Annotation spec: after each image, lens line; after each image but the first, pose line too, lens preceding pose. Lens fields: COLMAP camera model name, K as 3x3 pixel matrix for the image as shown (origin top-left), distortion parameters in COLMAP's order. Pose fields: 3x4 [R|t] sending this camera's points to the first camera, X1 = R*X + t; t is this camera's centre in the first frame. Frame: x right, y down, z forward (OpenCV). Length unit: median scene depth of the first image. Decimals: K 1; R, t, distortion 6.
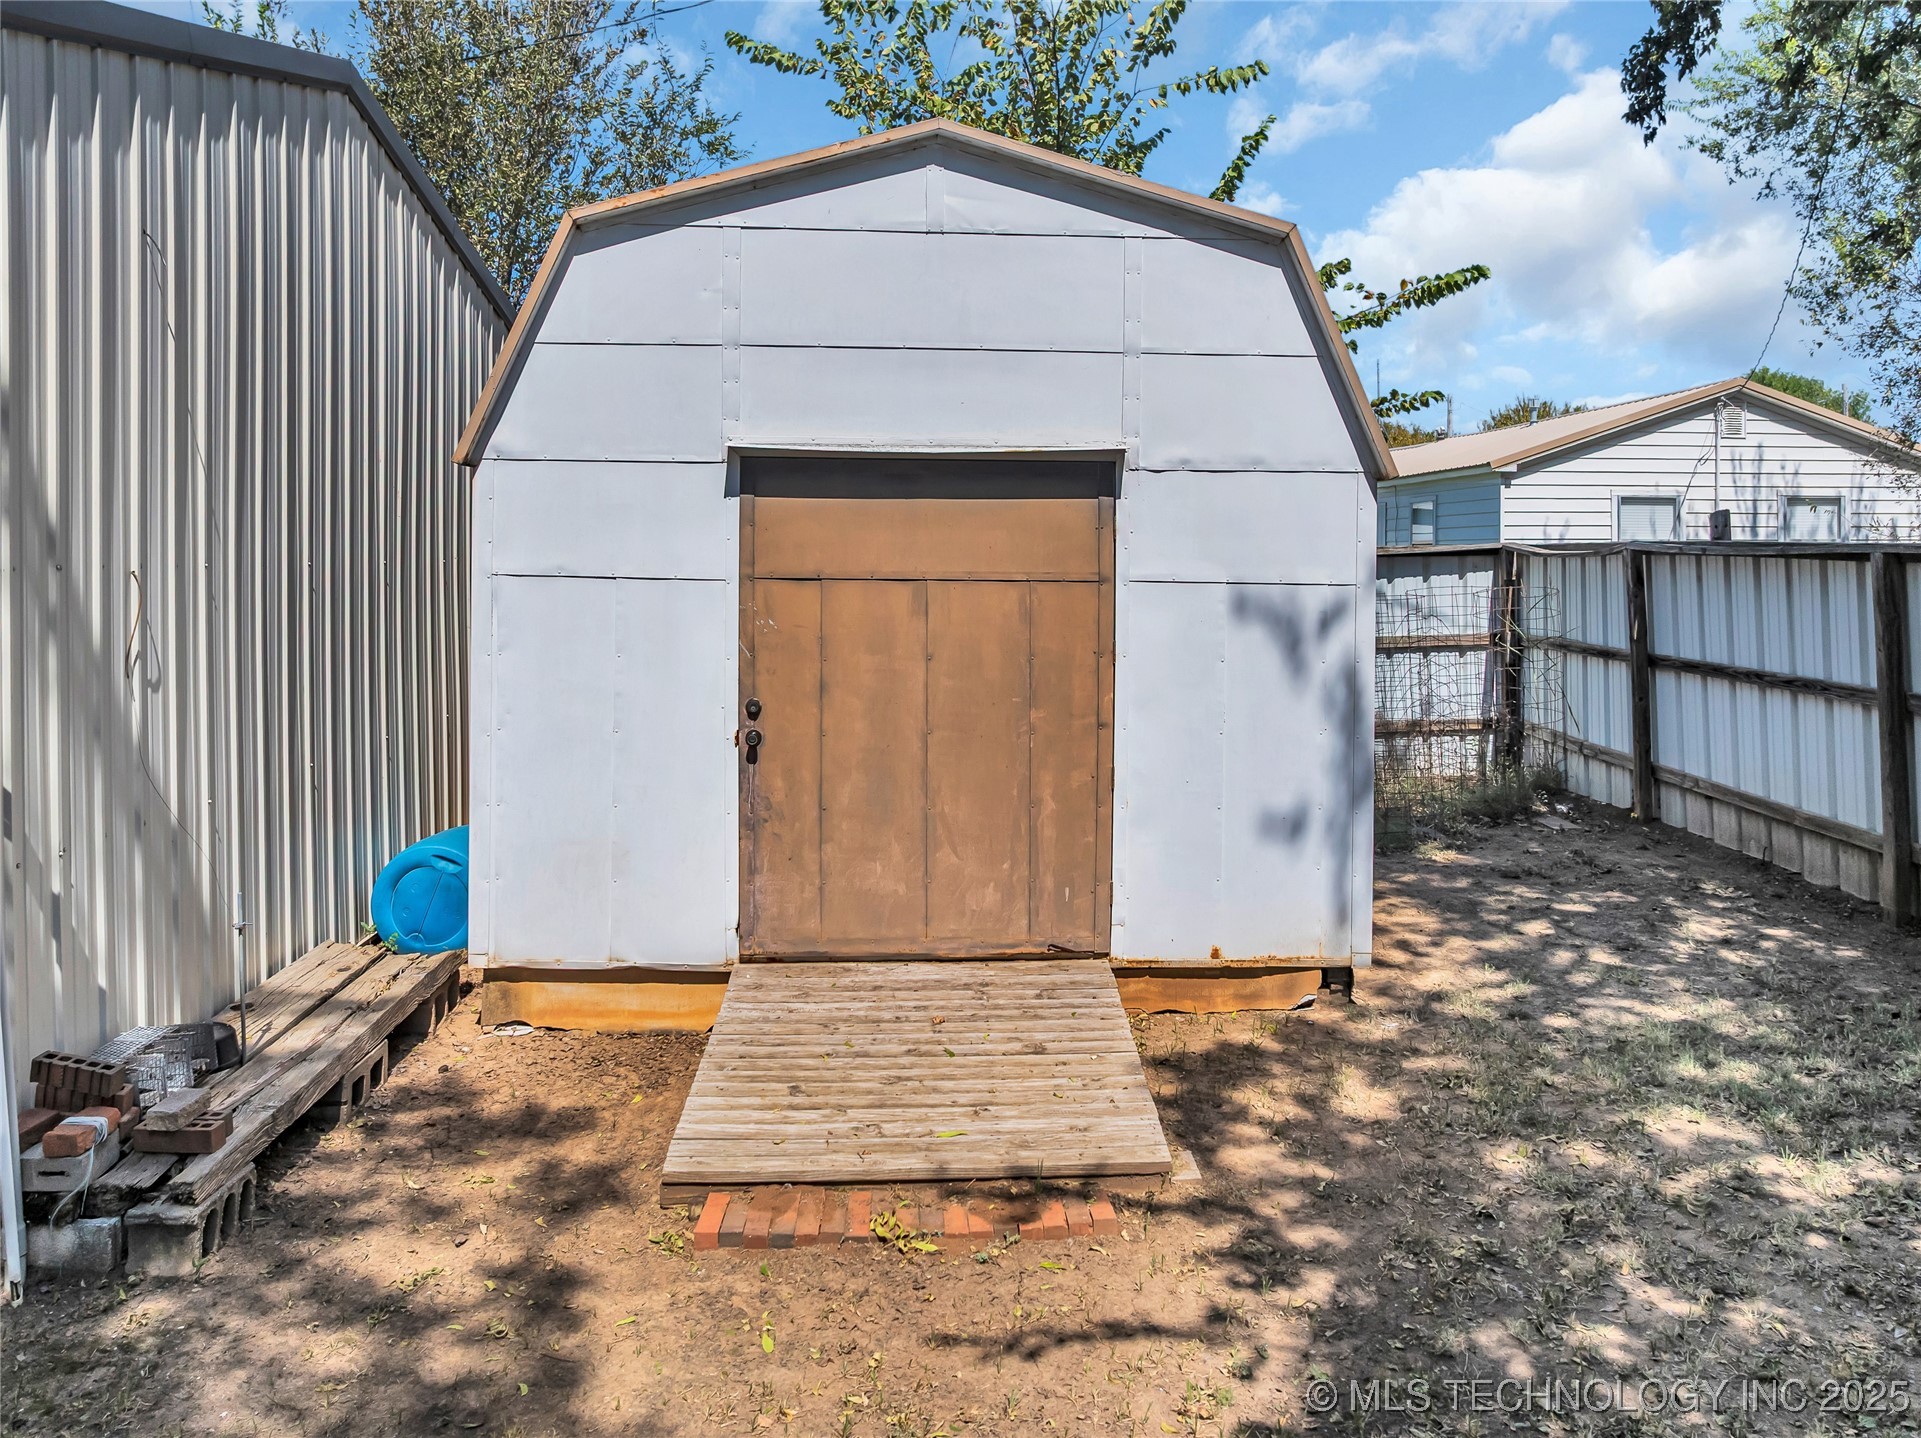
lens RADIAL K [[1413.3, 0, 957.7], [0, 1413.3, 556.7], [0, 0, 1]] dist [-0.020215, -0.006015]
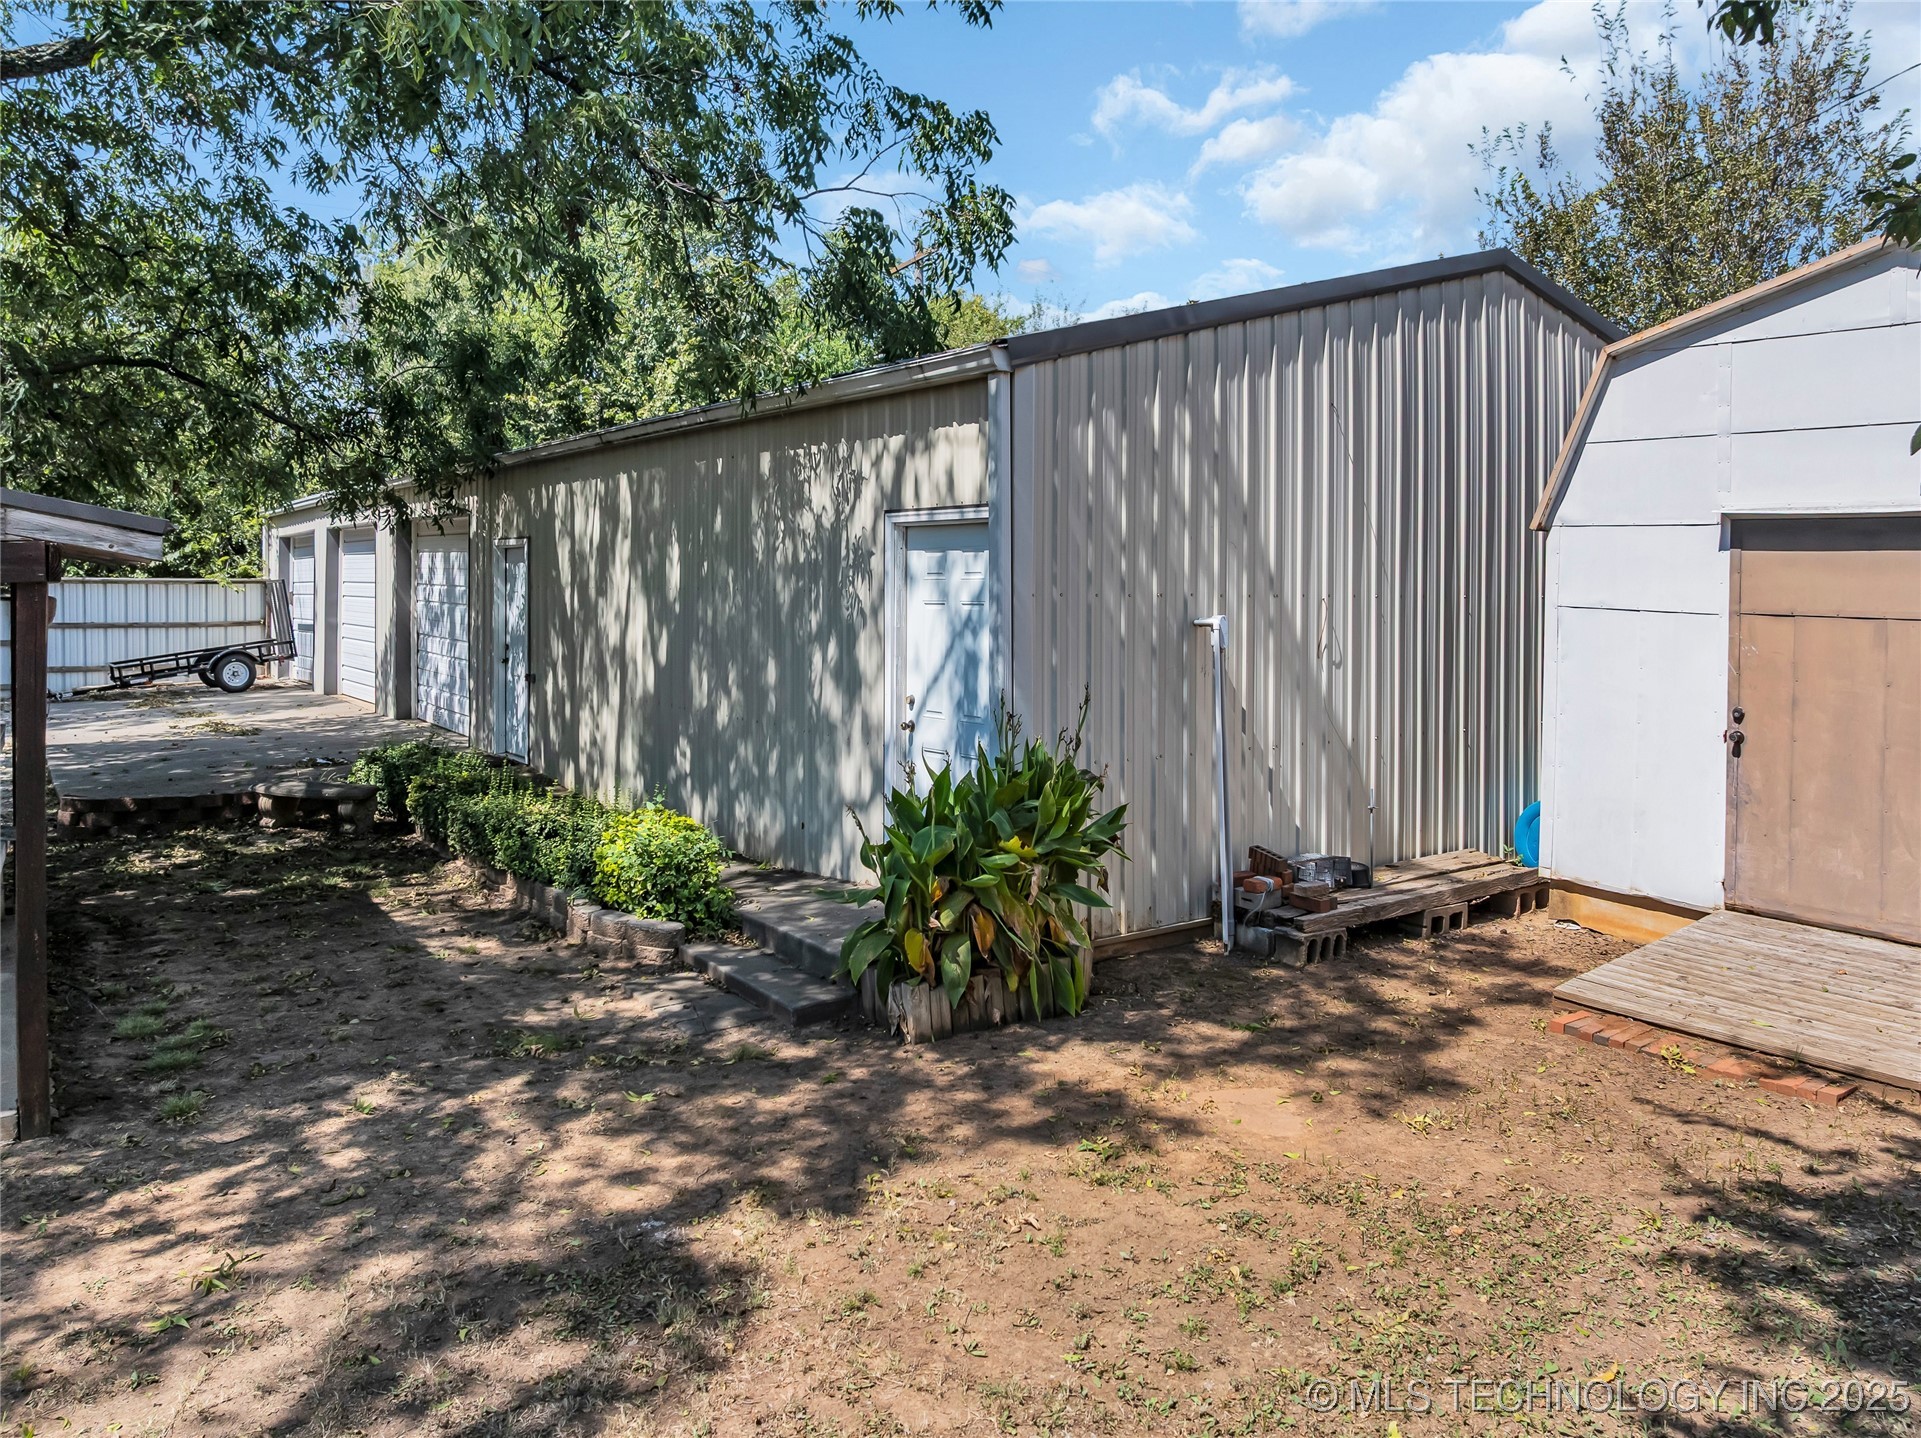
lens RADIAL K [[1384.7, 0, 960.5], [0, 1384.7, 719.0], [0, 0, 1]] dist [-0.047179, 0.002099]
pose [[0.555504, 0.089028, -0.826734, 0.512761], [-0.009424, 0.994862, 0.100801, -0.008112], [0.831460, -0.048204, 0.553489, -0.297082]]
